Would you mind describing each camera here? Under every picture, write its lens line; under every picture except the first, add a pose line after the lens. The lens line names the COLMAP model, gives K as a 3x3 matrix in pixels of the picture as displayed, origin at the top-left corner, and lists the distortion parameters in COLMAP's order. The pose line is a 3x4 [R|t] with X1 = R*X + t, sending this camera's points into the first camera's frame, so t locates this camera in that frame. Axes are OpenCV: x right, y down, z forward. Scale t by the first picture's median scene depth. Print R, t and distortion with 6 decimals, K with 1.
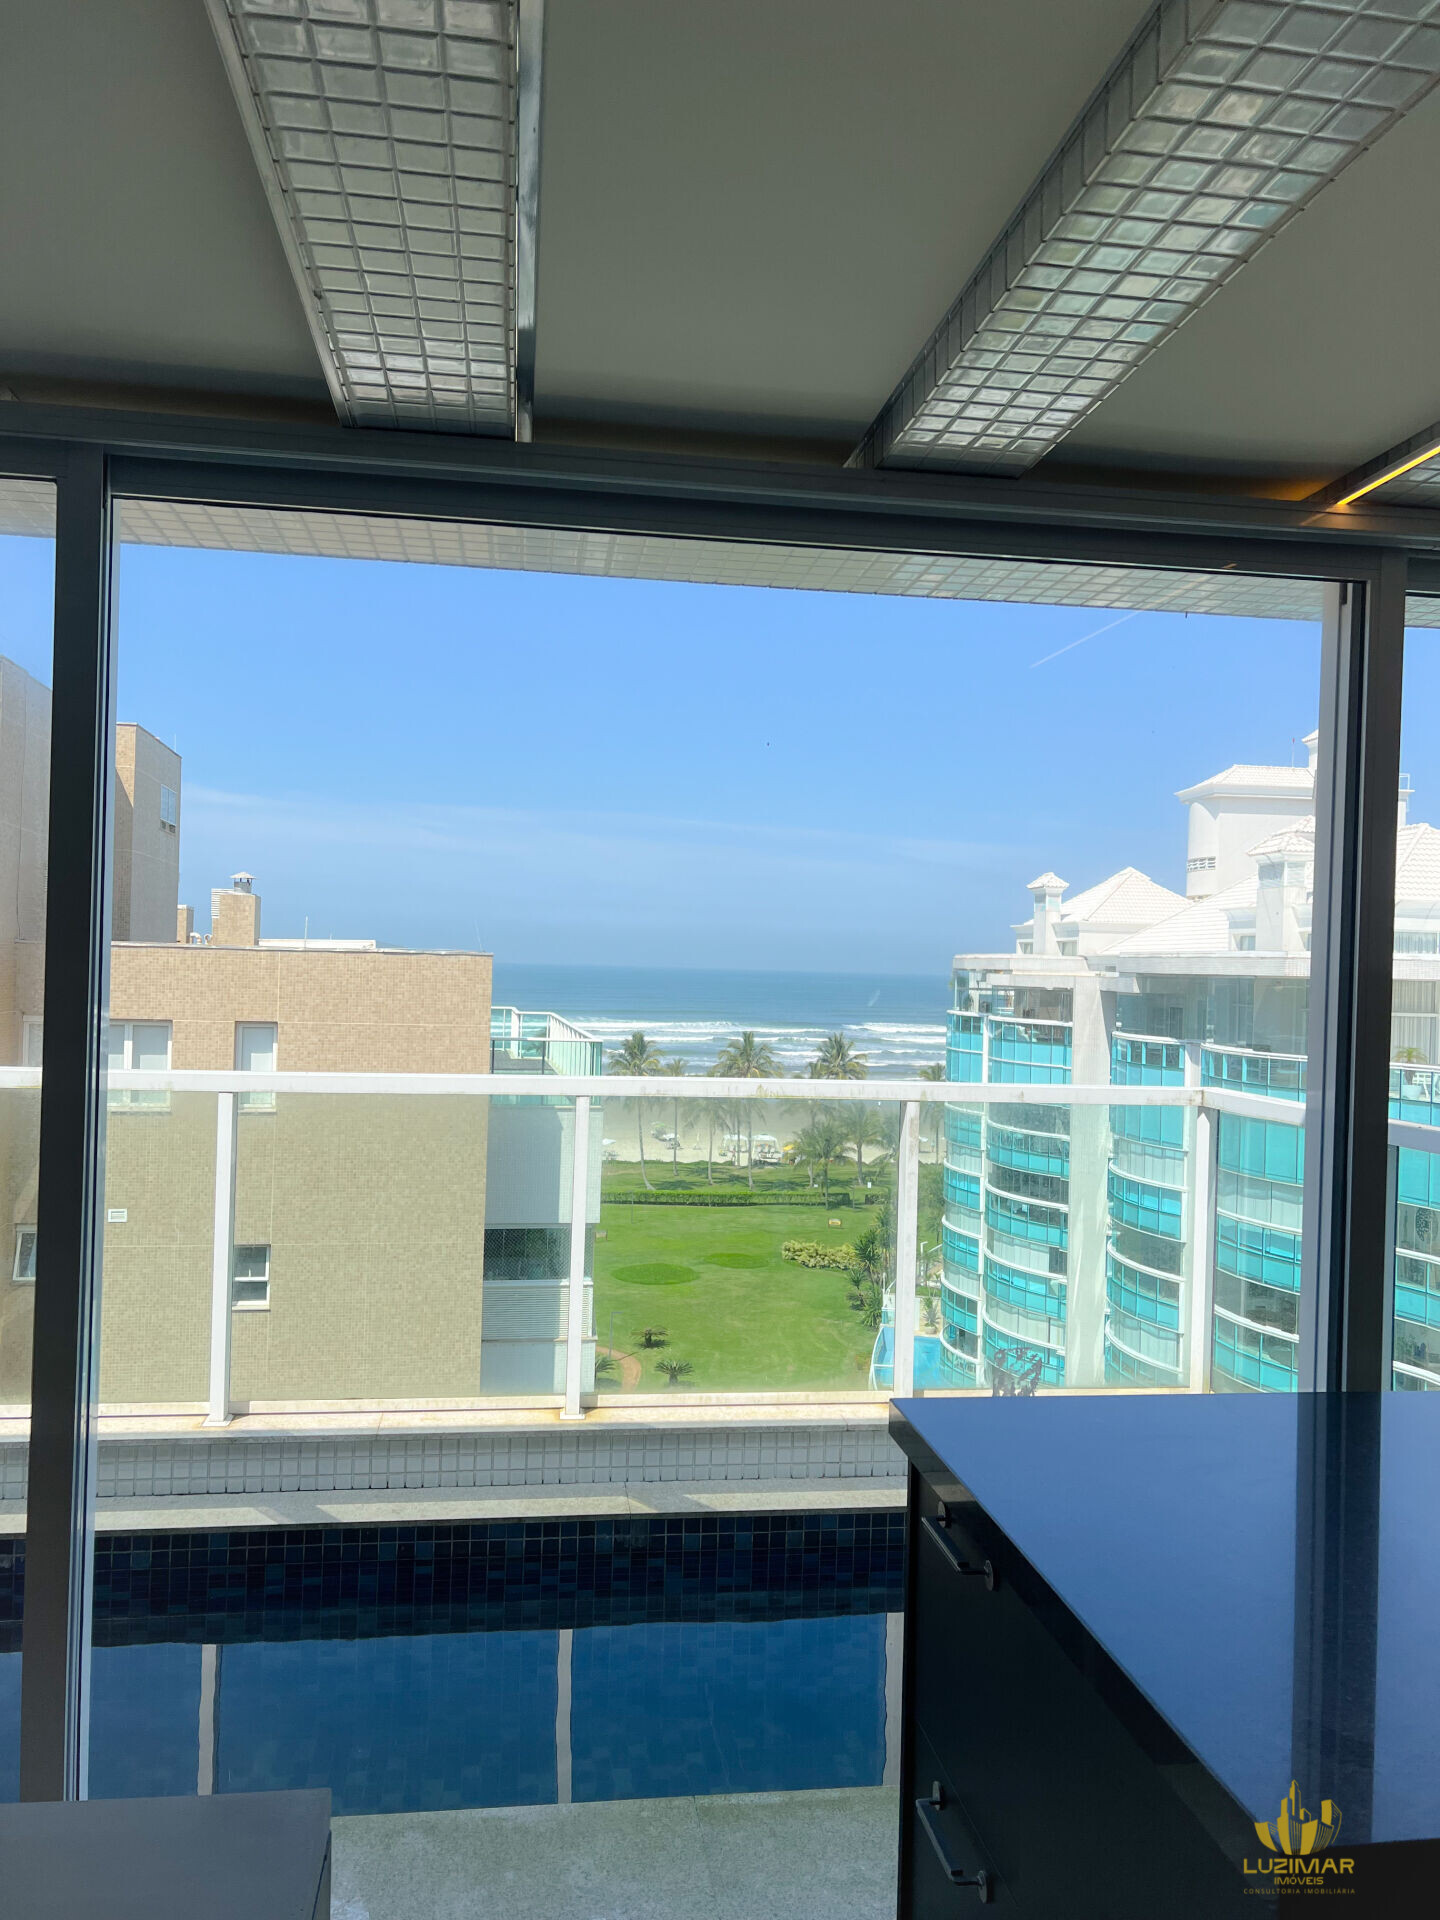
lens RADIAL K [[1447.8, 0, 720.0], [0, 1447.8, 960.0], [0, 0, 1]] dist [0.042100, 0.004098]
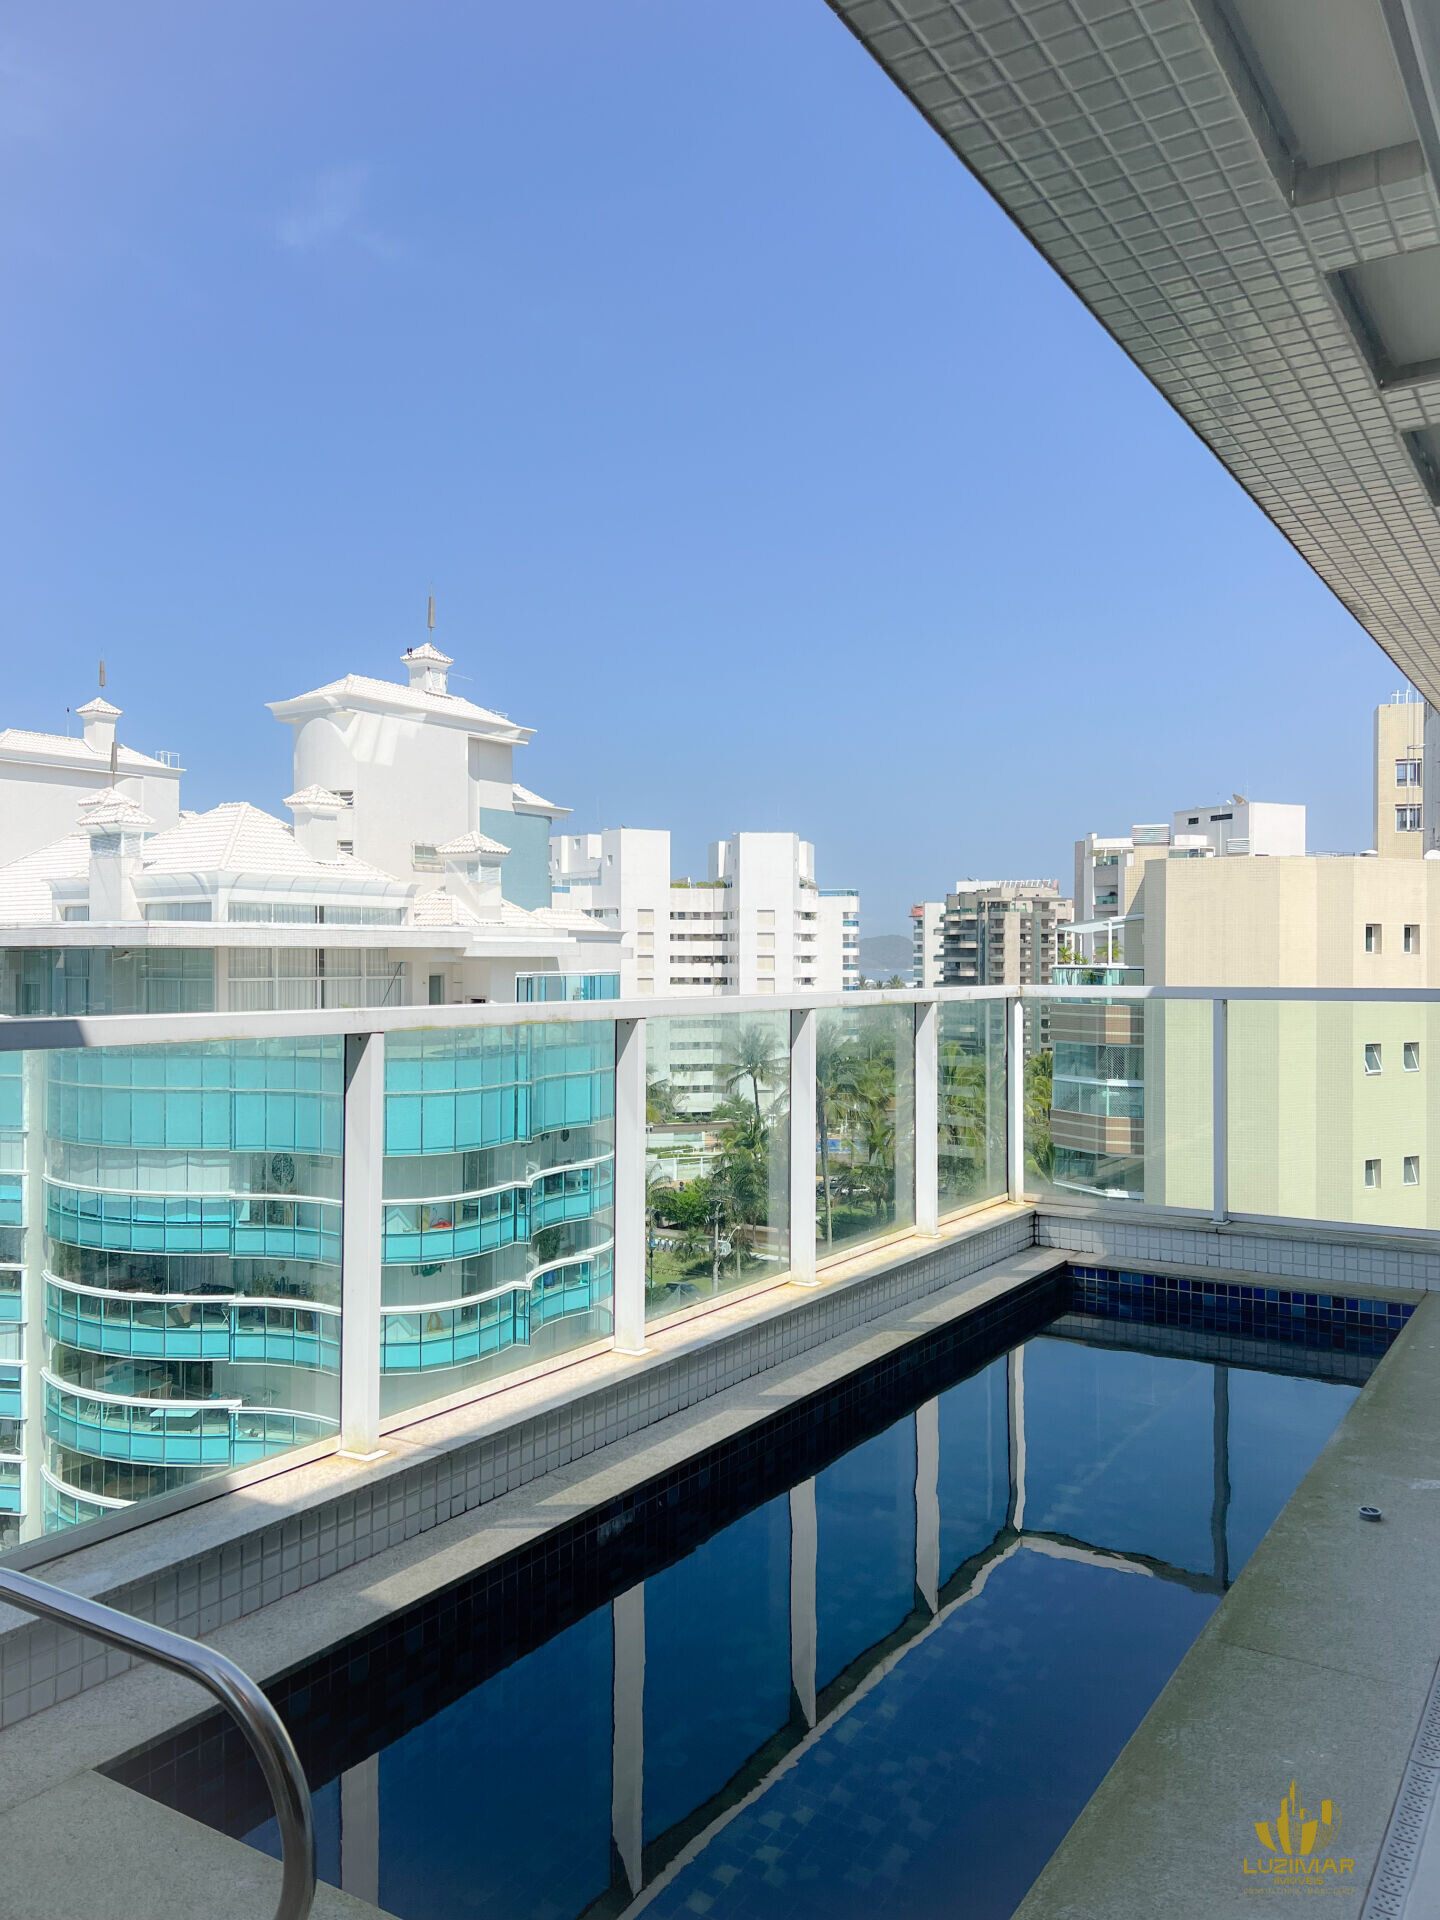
lens RADIAL K [[1447.8, 0, 720.0], [0, 1447.8, 960.0], [0, 0, 1]] dist [0.042100, 0.004098]
pose [[0.657070, -0.024625, 0.753427, -0.148235], [0.011823, 0.999680, 0.022362, 0.004078], [-0.753737, -0.005786, 0.657151, 0.043643]]
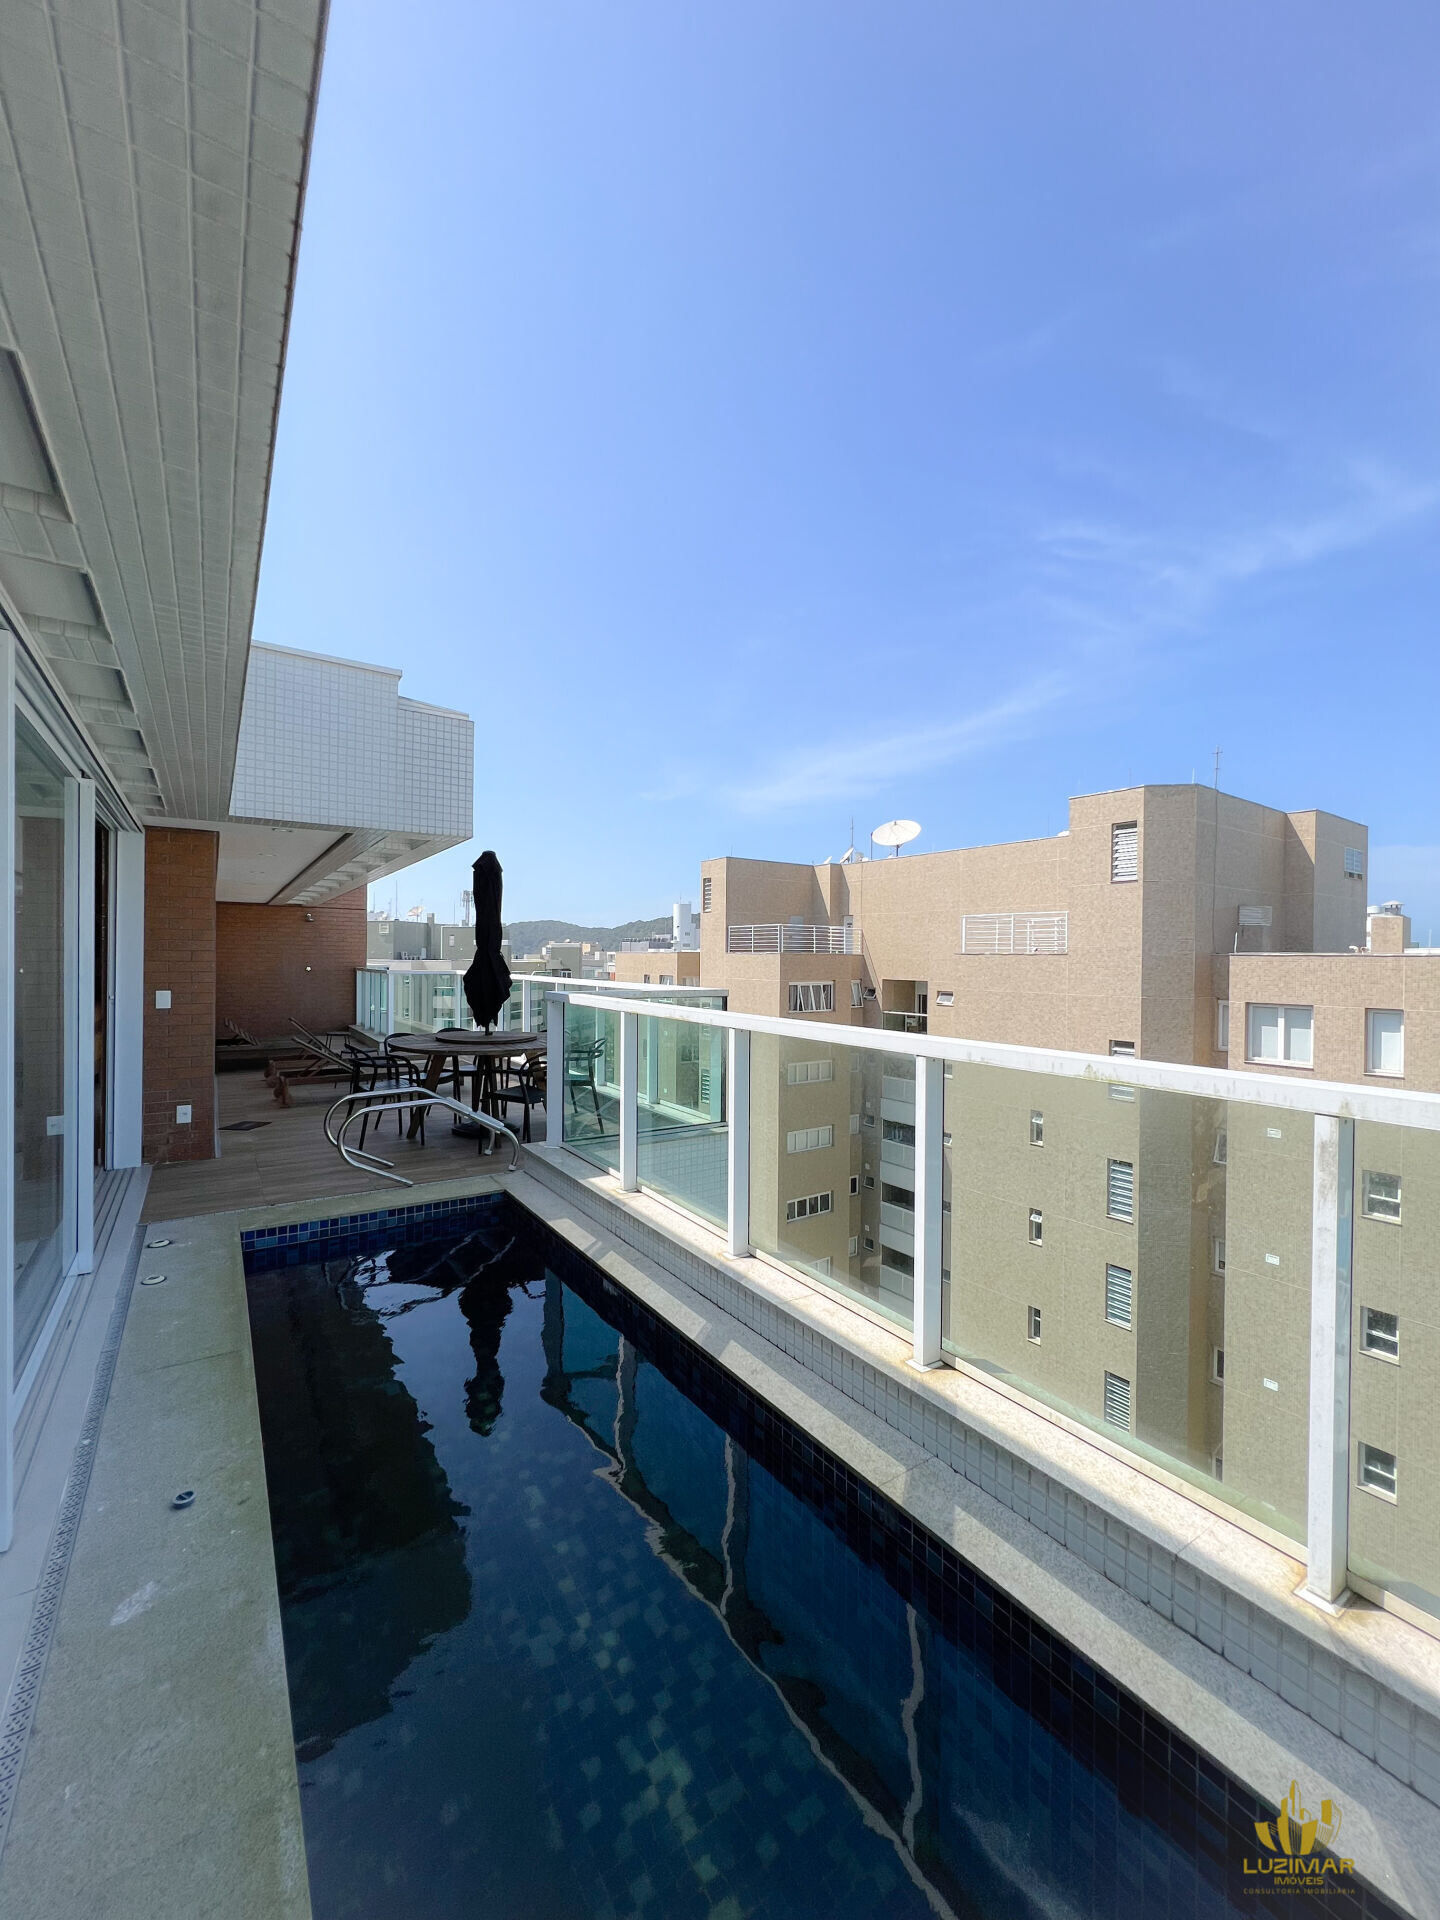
lens RADIAL K [[768.7, 0, 720.0], [0, 768.7, 960.0], [0, 0, 1]] dist [0.002778, 0.000332]
pose [[0.422162, -0.020160, -0.906296, 0.050116], [0.005677, 0.999792, -0.019595, 0.005064], [0.906502, 0.003127, 0.422189, 0.093698]]
